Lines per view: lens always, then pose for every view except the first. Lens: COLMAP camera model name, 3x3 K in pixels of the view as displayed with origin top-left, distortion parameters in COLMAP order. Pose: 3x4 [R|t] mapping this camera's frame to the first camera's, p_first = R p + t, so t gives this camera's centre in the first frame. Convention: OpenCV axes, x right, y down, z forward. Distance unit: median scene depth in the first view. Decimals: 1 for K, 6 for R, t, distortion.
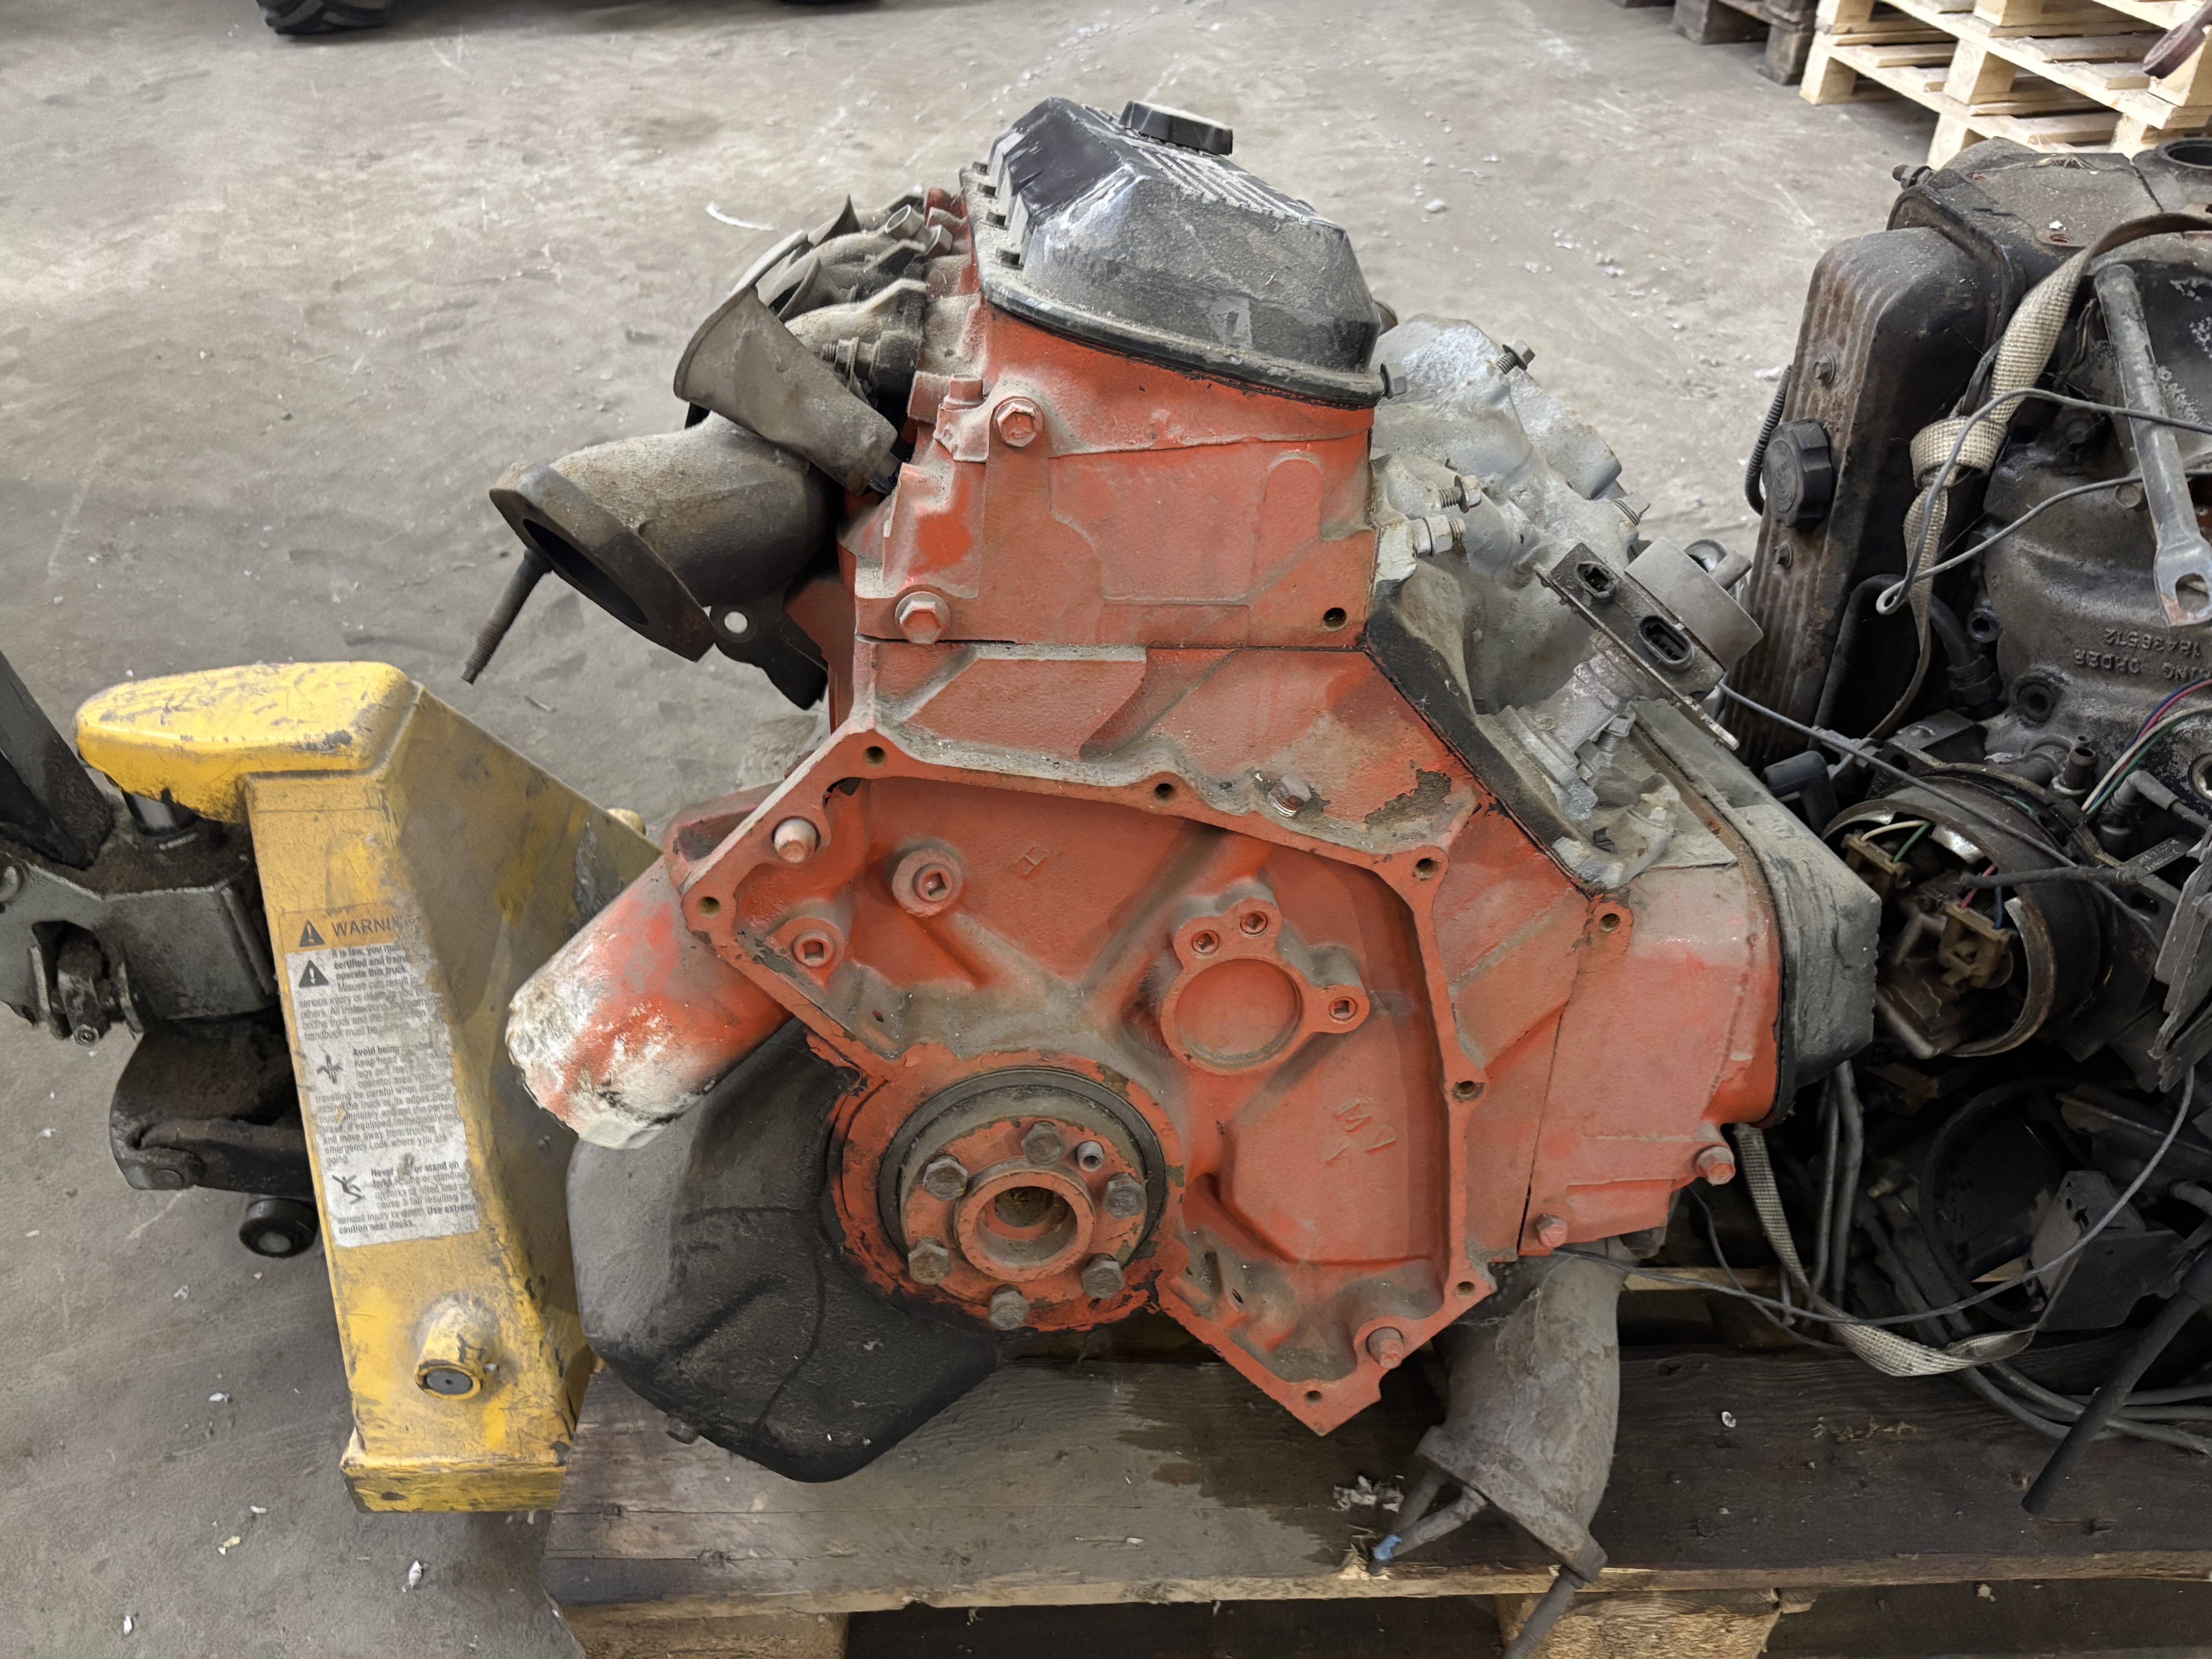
lens RADIAL K [[1677.9, 0, 1093.3], [0, 1677.9, 810.6], [0, 0, 1]] dist [0.045866, -0.067277]
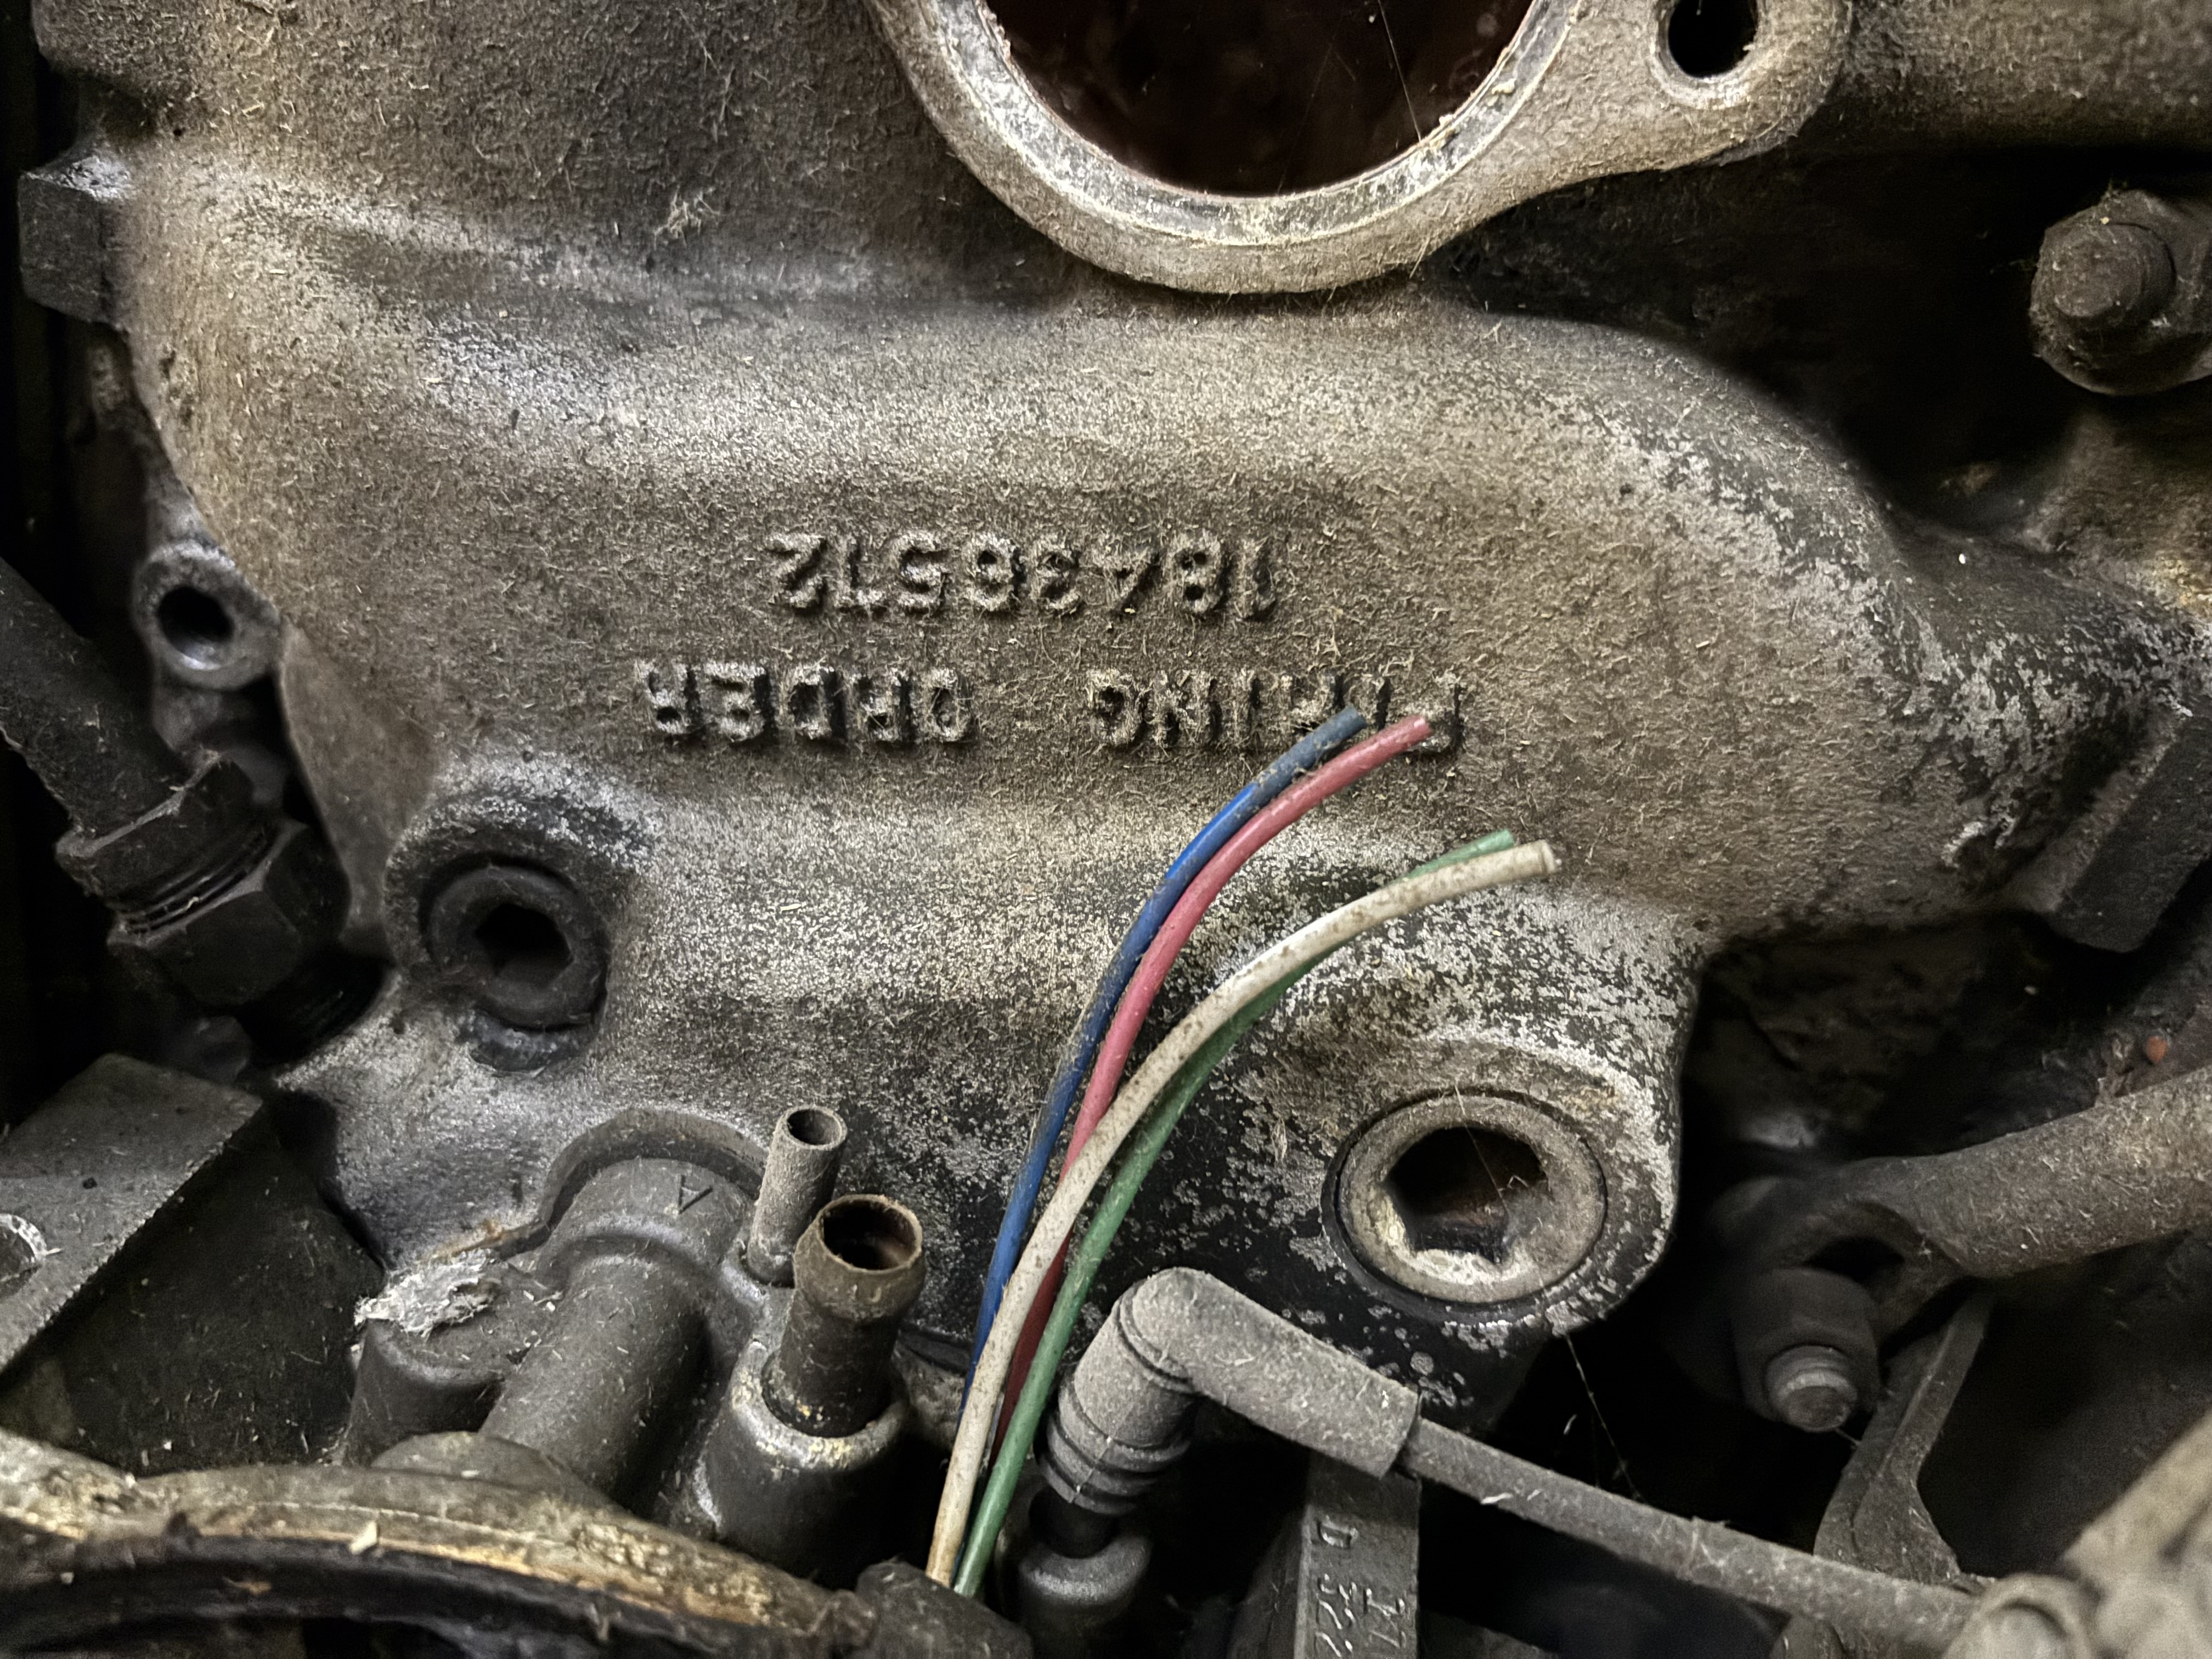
lens RADIAL K [[1677.9, 0, 1090.0], [0, 1677.9, 838.6], [0, 0, 1]] dist [0.045866, -0.067277]
pose [[0.616287, -0.220163, 0.756121, 0.467380], [0.222185, 0.969731, 0.101266, -0.085021], [-0.755529, 0.105589, 0.646549, 0.847314]]
